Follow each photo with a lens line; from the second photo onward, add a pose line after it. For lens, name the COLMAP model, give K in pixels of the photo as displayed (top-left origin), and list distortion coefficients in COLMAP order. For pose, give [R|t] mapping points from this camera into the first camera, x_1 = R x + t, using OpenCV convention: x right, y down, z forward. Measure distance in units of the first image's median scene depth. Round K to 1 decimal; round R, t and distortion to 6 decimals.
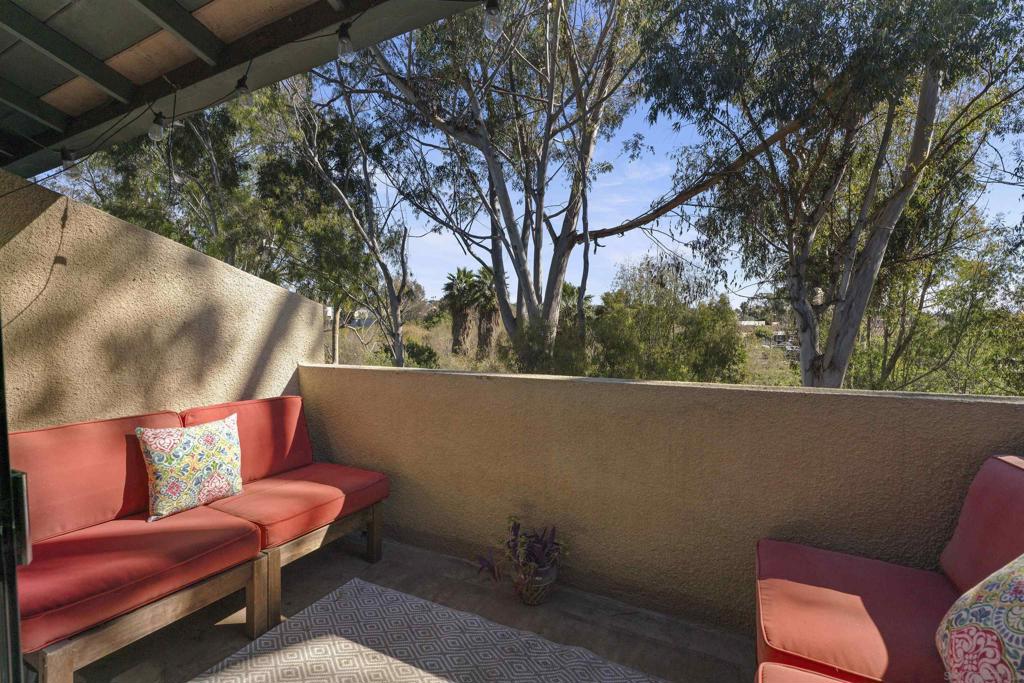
lens RADIAL K [[456.8, 0, 508.9], [0, 456.8, 340.9], [0, 0, 1]] dist [-0.003992, -0.000024]
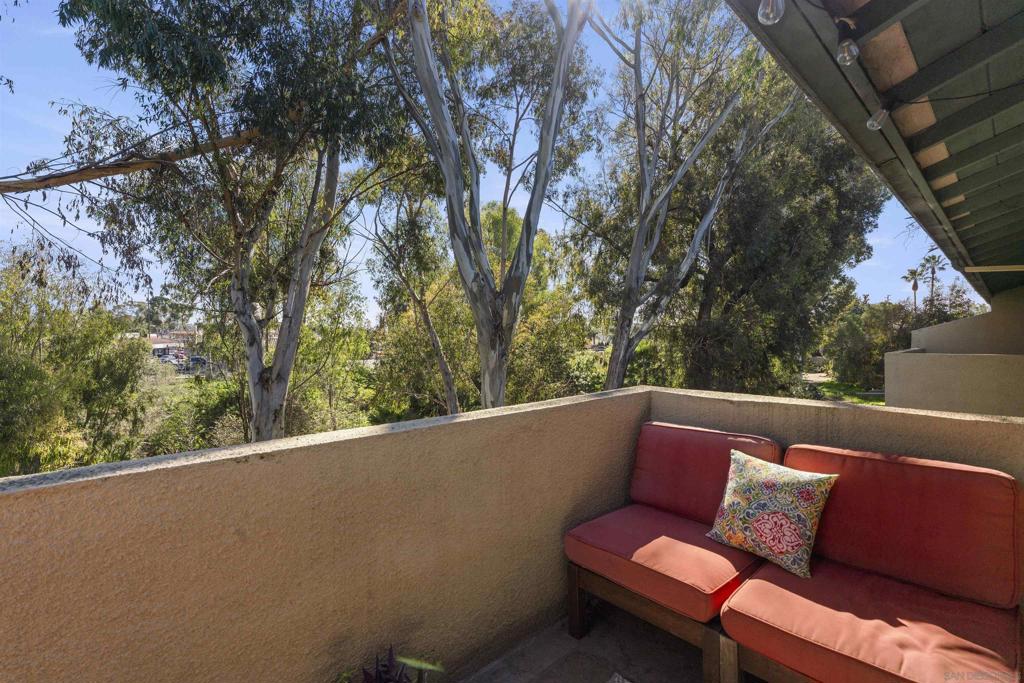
lens RADIAL K [[456.8, 0, 508.9], [0, 456.8, 340.9], [0, 0, 1]] dist [-0.003992, -0.000024]
pose [[0.363470, -0.011485, 0.931535, -0.060895], [0.035601, 0.999365, -0.001570, -0.006361], [-0.930925, 0.033735, 0.363648, 0.071250]]
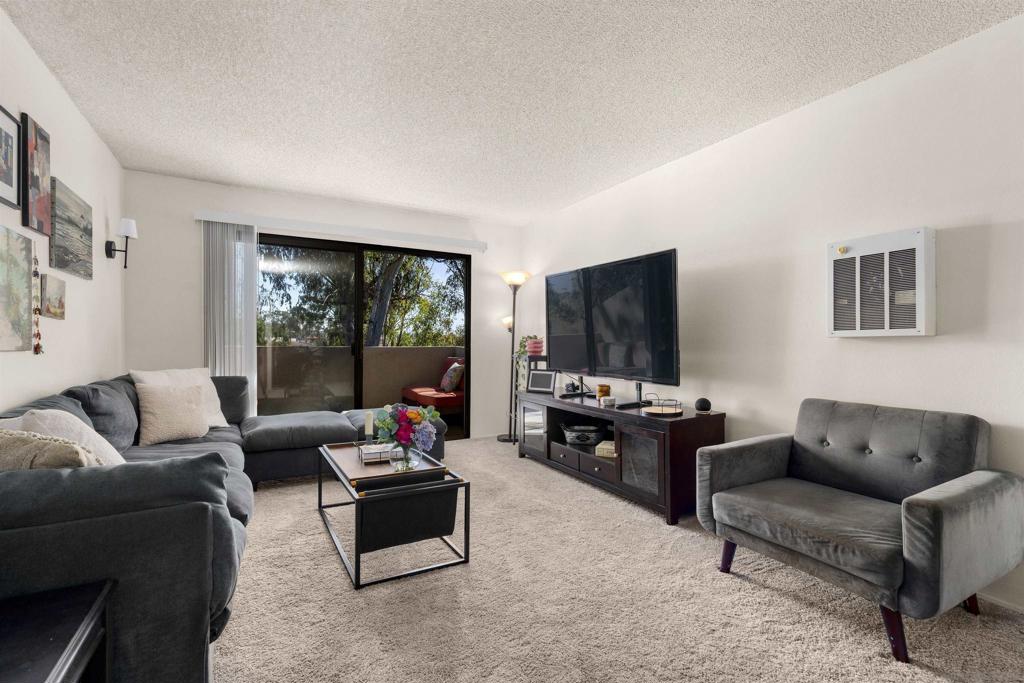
lens RADIAL K [[460.7, 0, 508.2], [0, 460.7, 342.4], [0, 0, 1]] dist [0.000461, 0.000305]
pose [[0.563680, 0.008133, 0.825953, -0.211954], [0.019315, 0.999548, -0.023024, 0.018841], [-0.825767, 0.028932, 0.563268, -0.194729]]
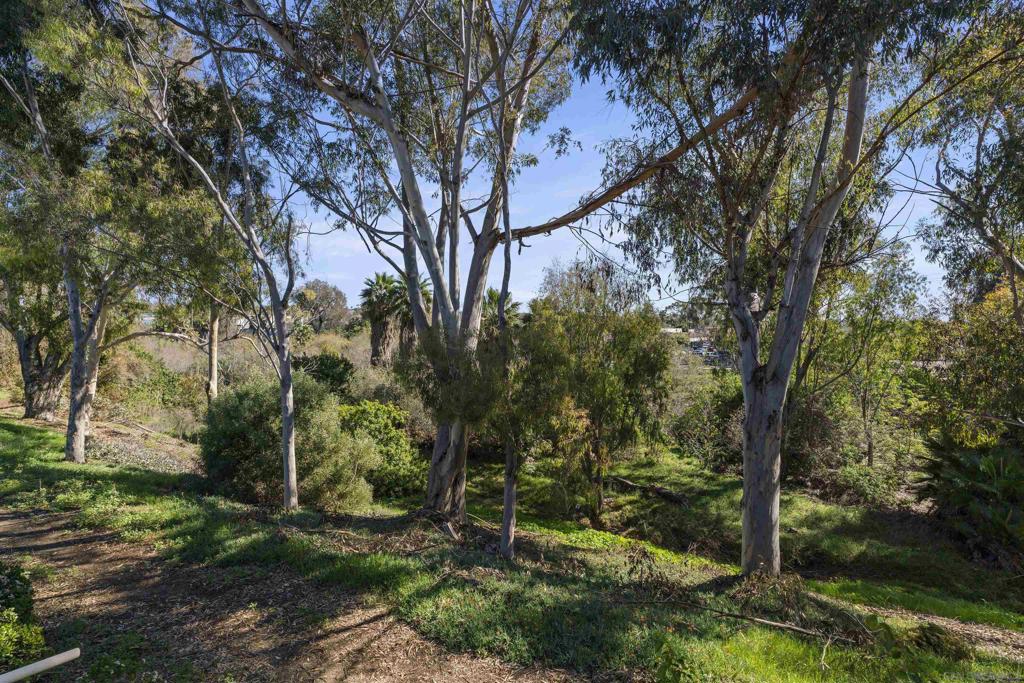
lens RADIAL K [[460.7, 0, 508.2], [0, 460.7, 342.4], [0, 0, 1]] dist [0.000461, 0.000305]
pose [[0.988348, -0.009263, 0.151928, 0.027178], [0.011528, 0.999835, -0.014038, -0.006322], [-0.151773, 0.015626, 0.988292, 0.111590]]
